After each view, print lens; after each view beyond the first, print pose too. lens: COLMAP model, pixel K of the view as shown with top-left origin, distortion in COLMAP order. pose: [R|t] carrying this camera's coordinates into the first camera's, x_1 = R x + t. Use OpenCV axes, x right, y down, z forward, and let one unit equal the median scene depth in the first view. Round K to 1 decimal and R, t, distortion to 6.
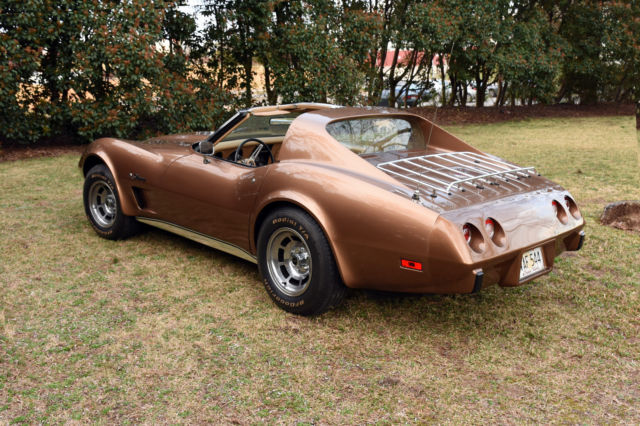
lens RADIAL K [[681.4, 0, 320.0], [0, 681.4, 213.0], [0, 0, 1]] dist [-0.096521, 0.070751]
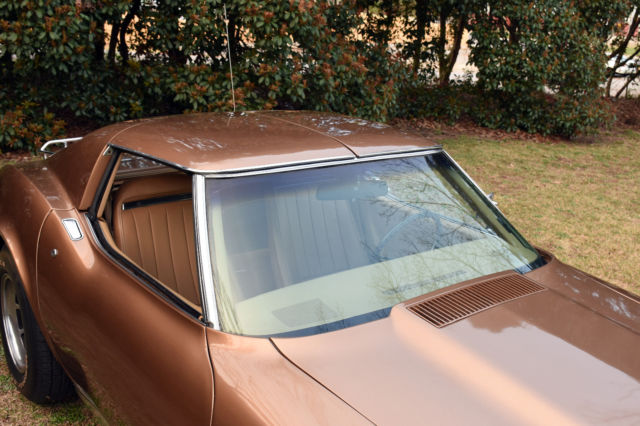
lens RADIAL K [[681.4, 0, 320.0], [0, 681.4, 213.0], [0, 0, 1]] dist [-0.096521, 0.070751]
pose [[0.978807, 0.122680, -0.163972, -0.114239], [-0.110830, 0.990647, 0.079595, -0.095437], [0.172203, -0.059735, 0.983249, 0.382652]]
